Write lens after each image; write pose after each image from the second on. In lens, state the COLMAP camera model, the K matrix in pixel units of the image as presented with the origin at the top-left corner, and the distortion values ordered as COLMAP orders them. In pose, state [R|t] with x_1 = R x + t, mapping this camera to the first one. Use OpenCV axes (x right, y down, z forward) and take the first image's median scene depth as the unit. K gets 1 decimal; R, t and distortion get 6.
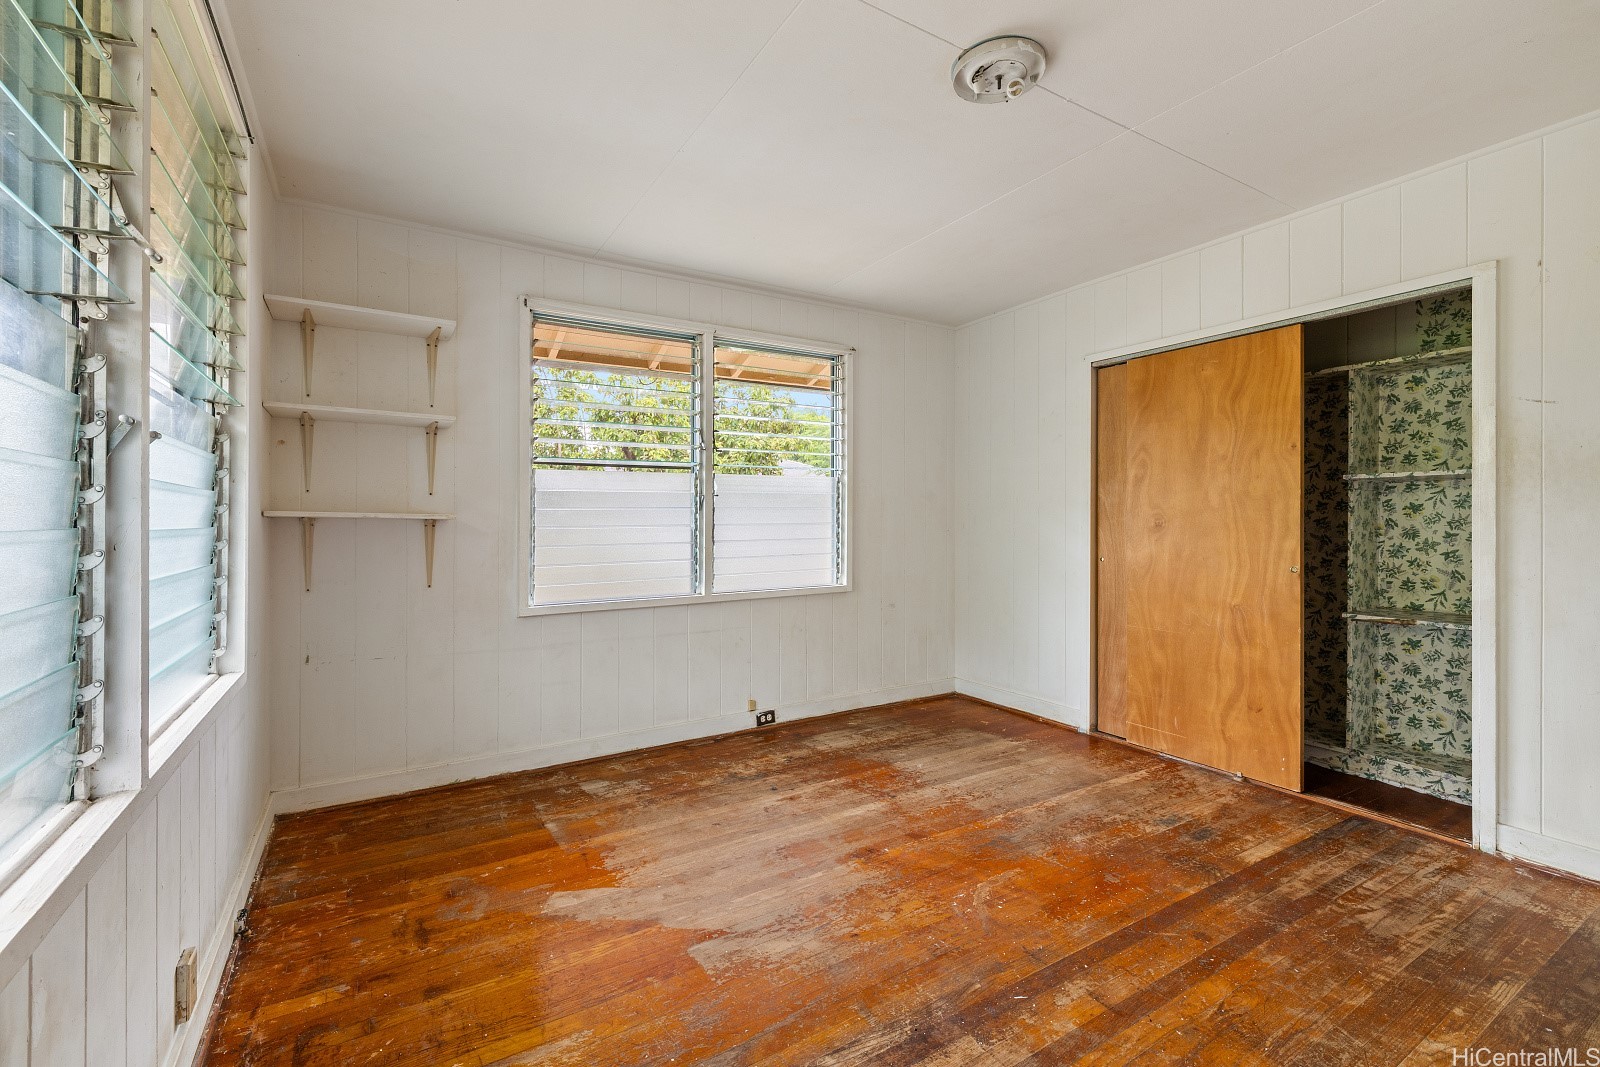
lens RADIAL K [[696.6, 0, 790.4], [0, 696.6, 524.2], [0, 0, 1]] dist [0.001314, -0.000181]
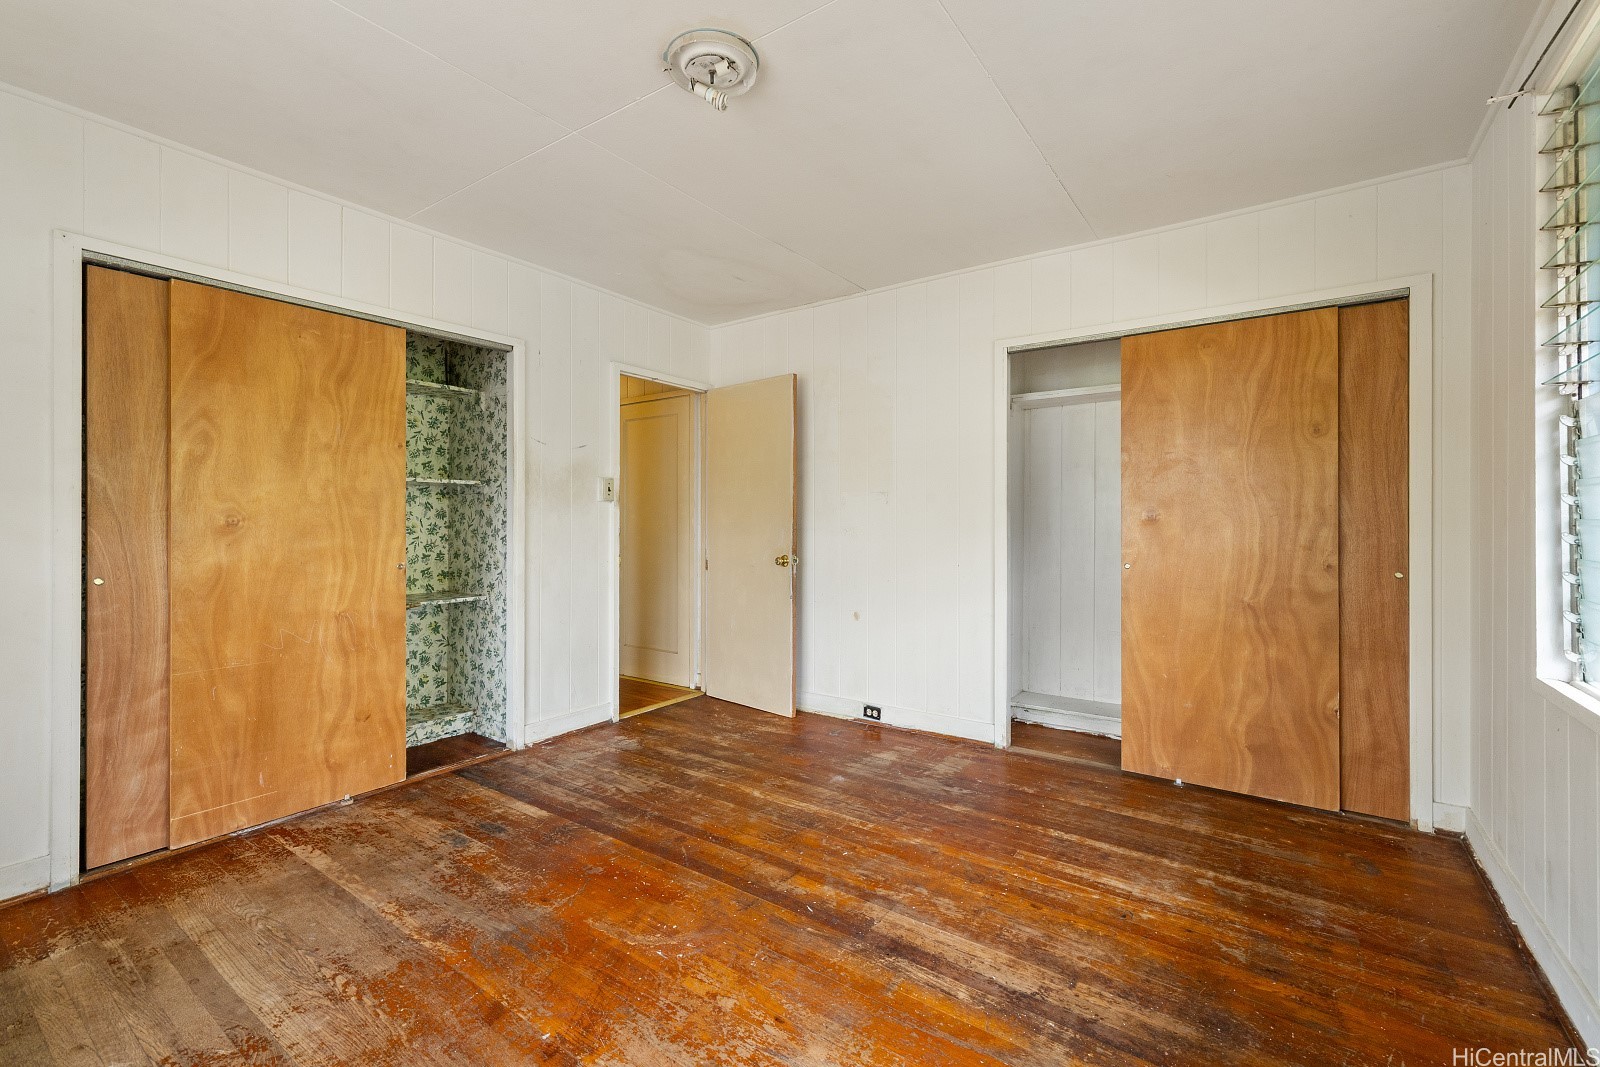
lens RADIAL K [[696.6, 0, 790.4], [0, 696.6, 524.2], [0, 0, 1]] dist [0.001314, -0.000181]
pose [[-0.405648, -0.003724, 0.914022, -0.434972], [0.006927, 0.999950, 0.007149, -0.000105], [-0.914003, 0.009232, -0.405602, 0.864306]]
